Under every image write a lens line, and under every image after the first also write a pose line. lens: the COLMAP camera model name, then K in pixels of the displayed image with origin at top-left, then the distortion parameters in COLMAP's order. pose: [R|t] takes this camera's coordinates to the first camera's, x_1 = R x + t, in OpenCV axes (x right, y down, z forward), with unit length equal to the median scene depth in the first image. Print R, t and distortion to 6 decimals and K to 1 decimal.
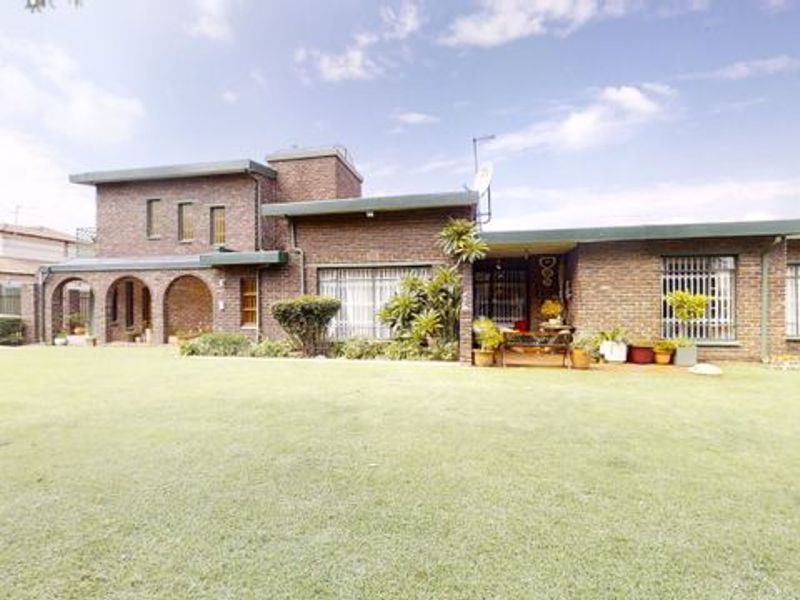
lens RADIAL K [[373.8, 0, 386.4], [0, 373.8, 302.3], [0, 0, 1]] dist [-0.001049, -0.000577]
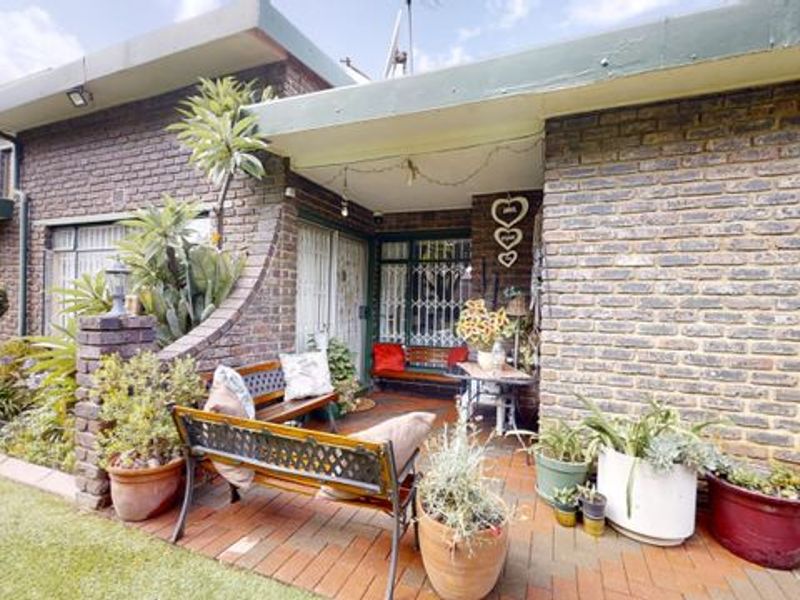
lens RADIAL K [[371.1, 0, 400.0], [0, 371.1, 300.0], [0, 0, 1]] dist [0.004717, -0.001849]
pose [[0.981853, 0.027245, -0.187677, 0.372207], [-0.030524, 0.999427, -0.014600, 0.002252], [0.187172, 0.020063, 0.982122, 0.542172]]
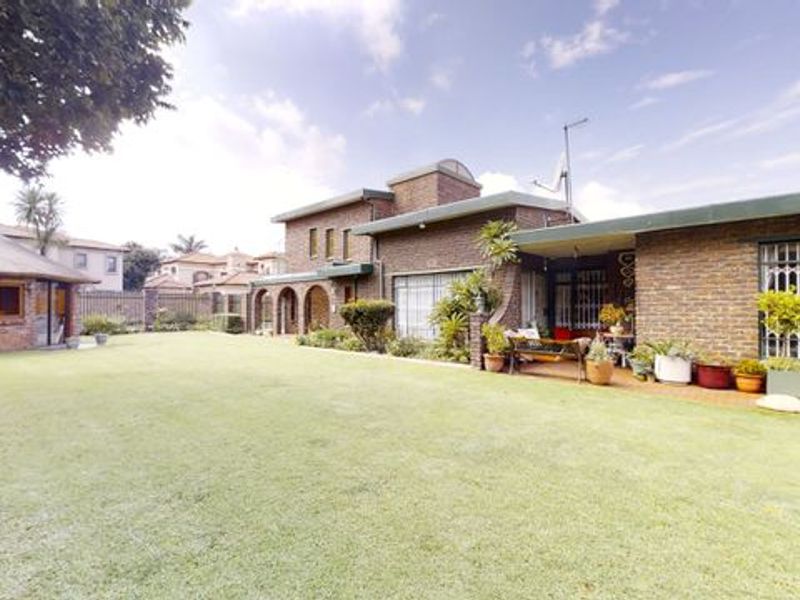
lens RADIAL K [[383.0, 0, 400.0], [0, 383.0, 300.0], [0, 0, 1]] dist [-0.003817, -0.001115]
pose [[0.851277, -0.006003, -0.524683, 0.422052], [-0.004201, 0.999825, -0.018256, 0.002540], [0.524700, 0.017745, 0.851102, 0.008595]]
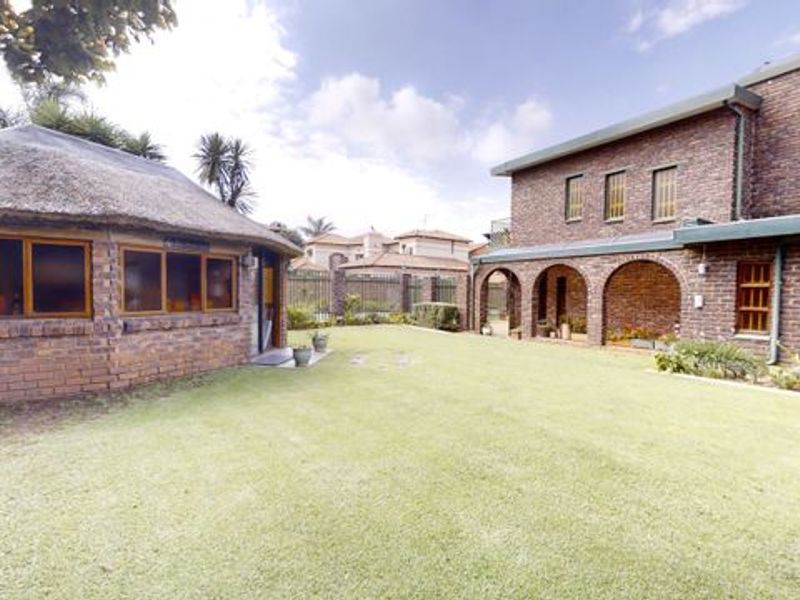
lens RADIAL K [[383.0, 0, 400.0], [0, 383.0, 300.0], [0, 0, 1]] dist [-0.003817, -0.001115]
pose [[0.699970, 0.029158, -0.713577, -0.312697], [-0.016226, 0.999558, 0.024926, -0.002861], [0.713988, -0.005869, 0.700133, 0.100100]]
